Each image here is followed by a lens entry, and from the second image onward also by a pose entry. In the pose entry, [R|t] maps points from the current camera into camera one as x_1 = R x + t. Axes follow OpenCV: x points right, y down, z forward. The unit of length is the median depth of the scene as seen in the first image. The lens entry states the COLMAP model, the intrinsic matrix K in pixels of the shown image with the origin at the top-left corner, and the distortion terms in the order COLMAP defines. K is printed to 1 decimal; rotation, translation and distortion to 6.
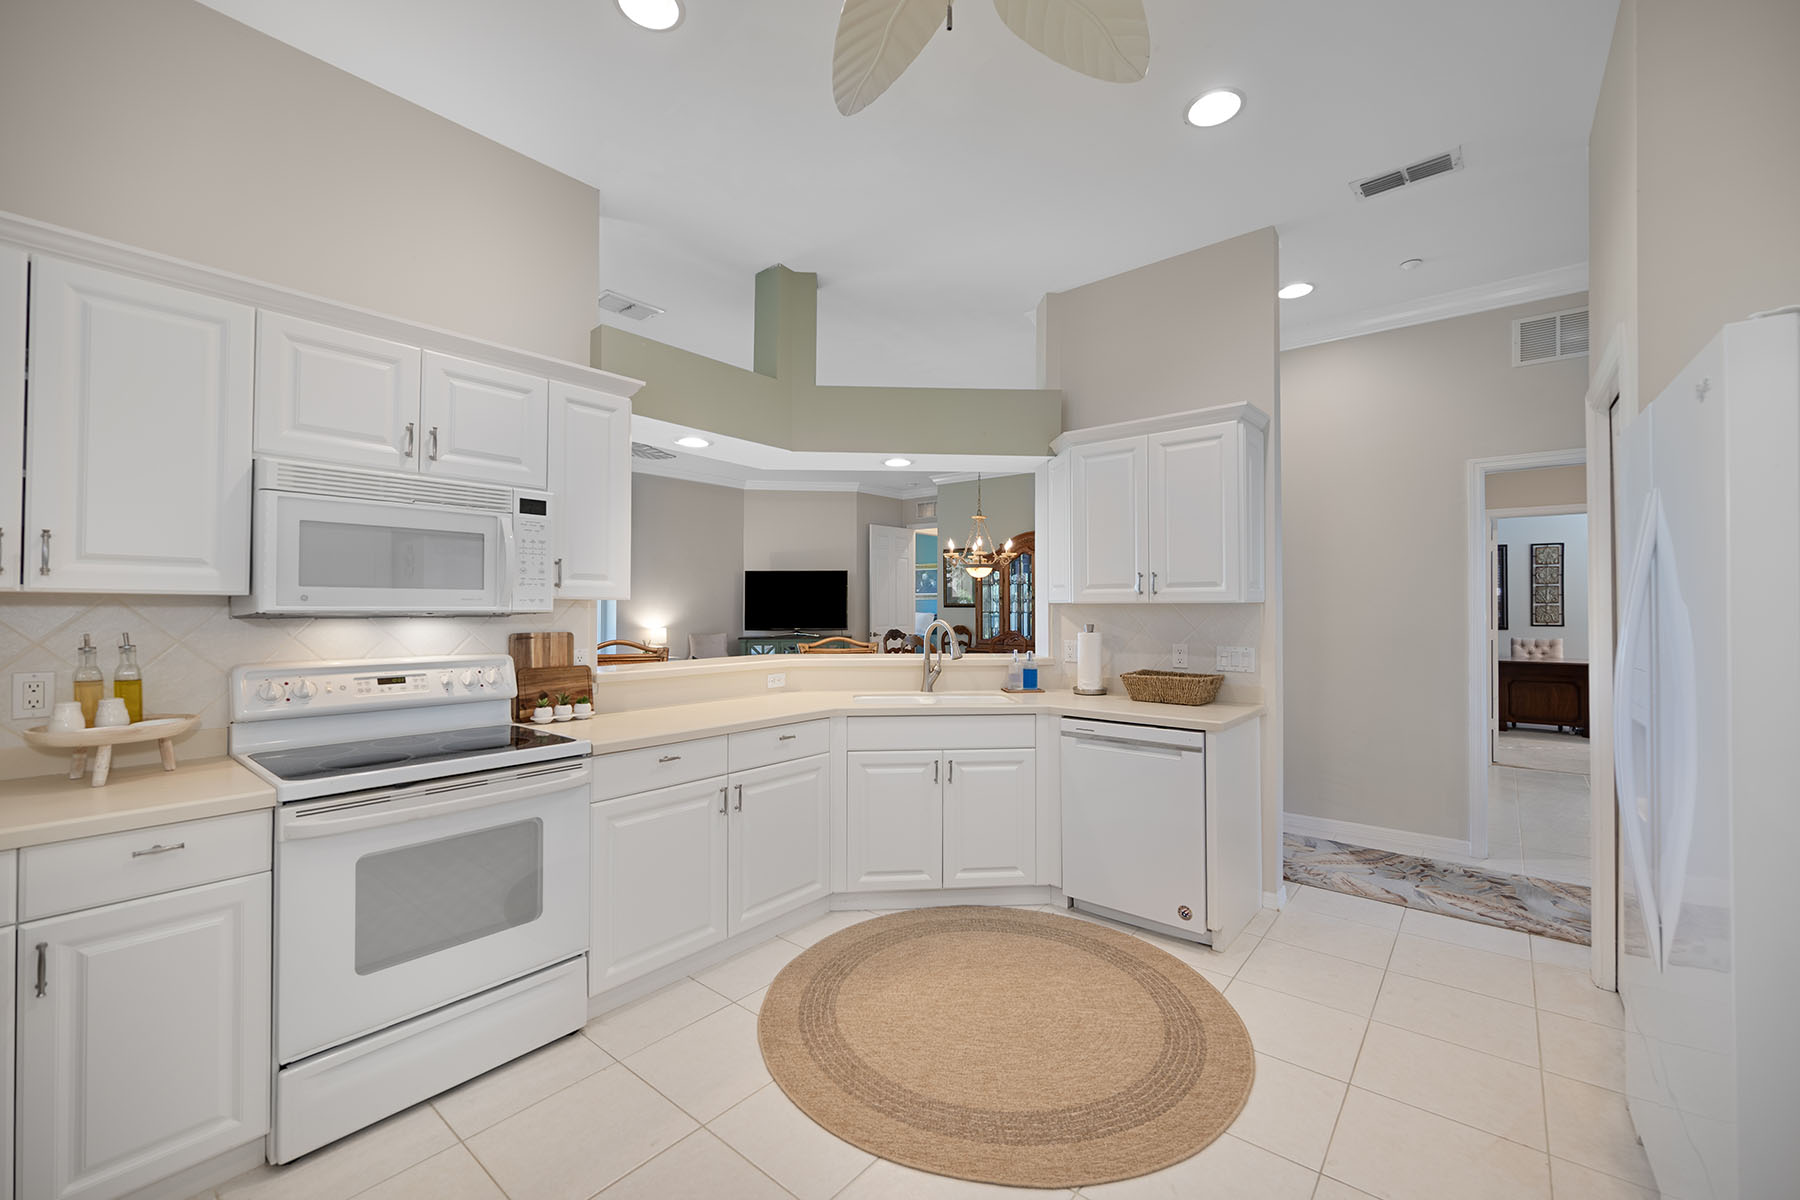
lens RADIAL K [[731.9, 0, 895.2], [0, 731.9, 600.0], [0, 0, 1]] dist [-0.000345, -0.000678]
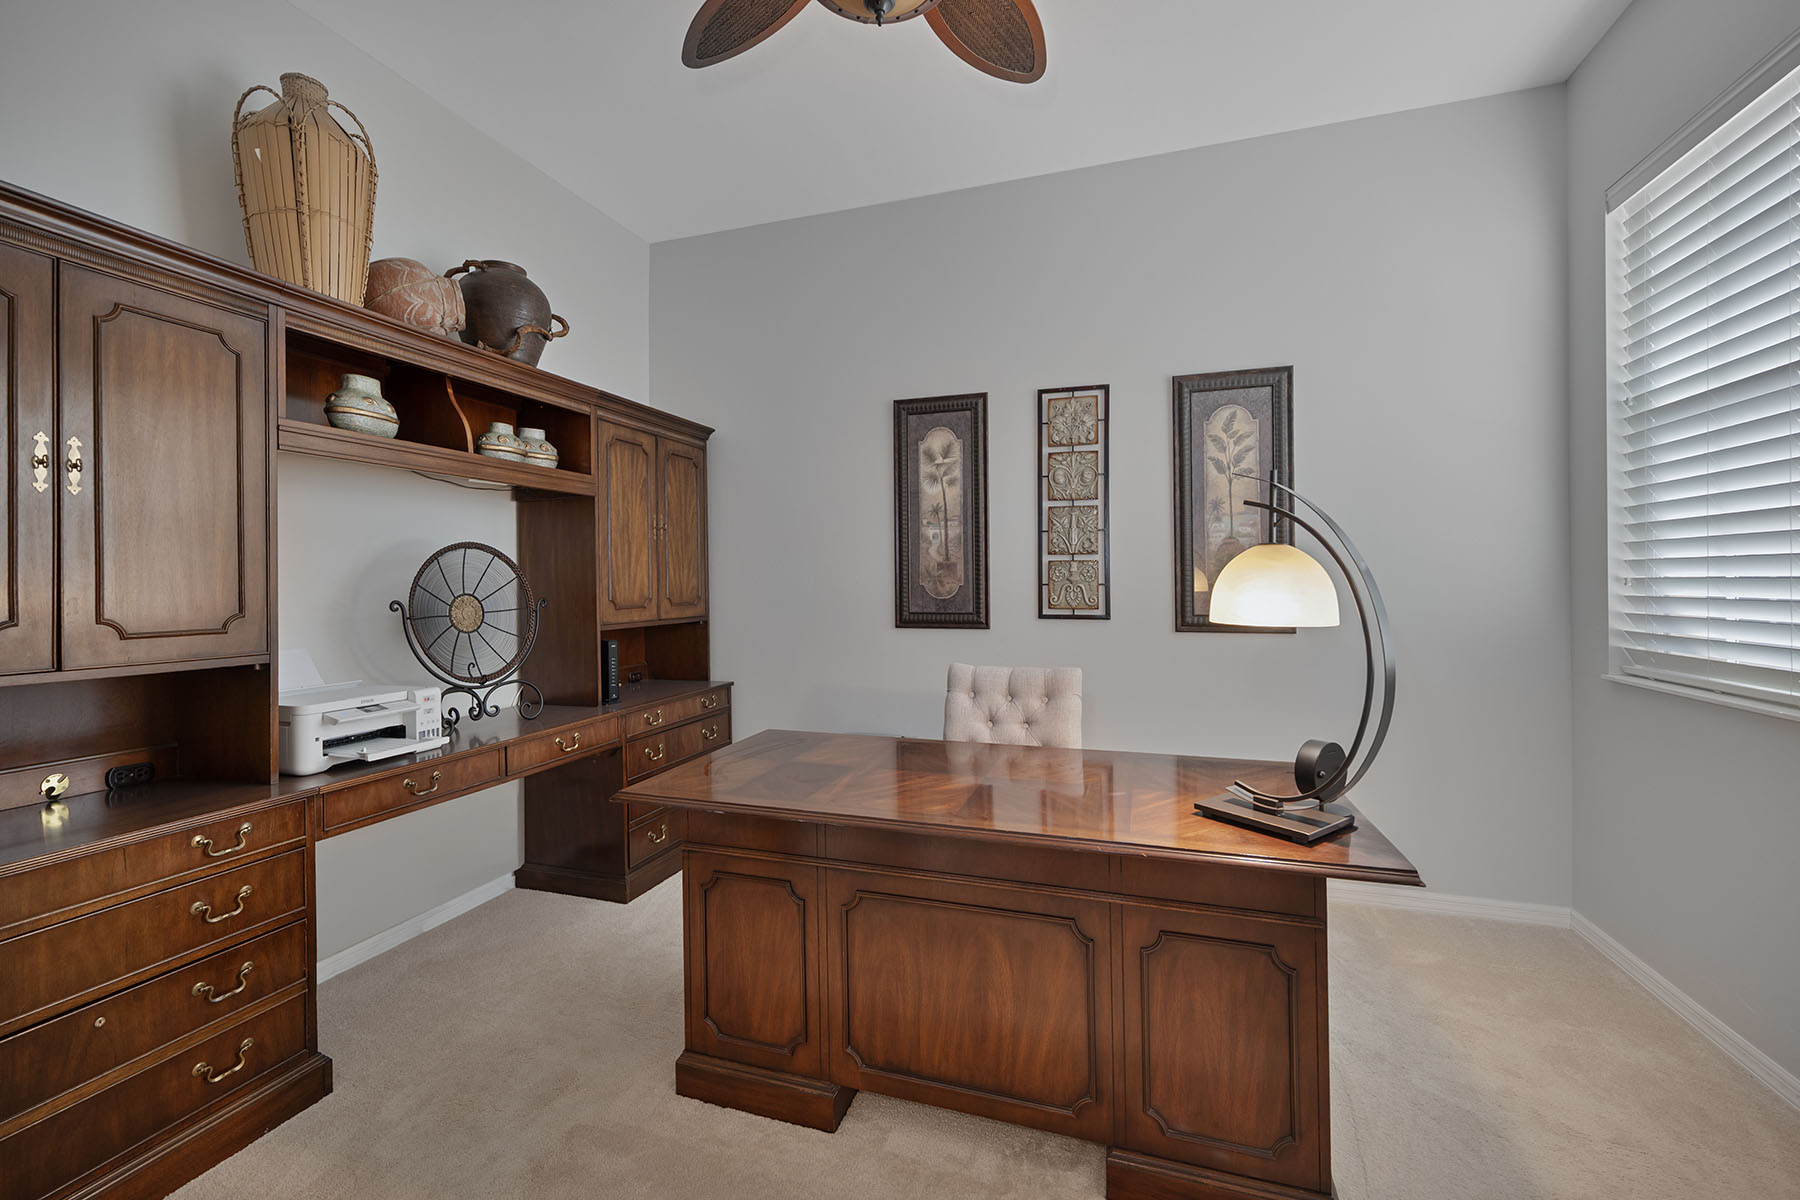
lens RADIAL K [[731.9, 0, 900.9], [0, 731.9, 586.4], [0, 0, 1]] dist [-0.000345, -0.000678]
pose [[0.931399, -0.007747, 0.363919, 0.705338], [0.002228, 0.999876, 0.015581, 0.014779], [-0.363994, -0.013701, 0.931300, 0.719994]]
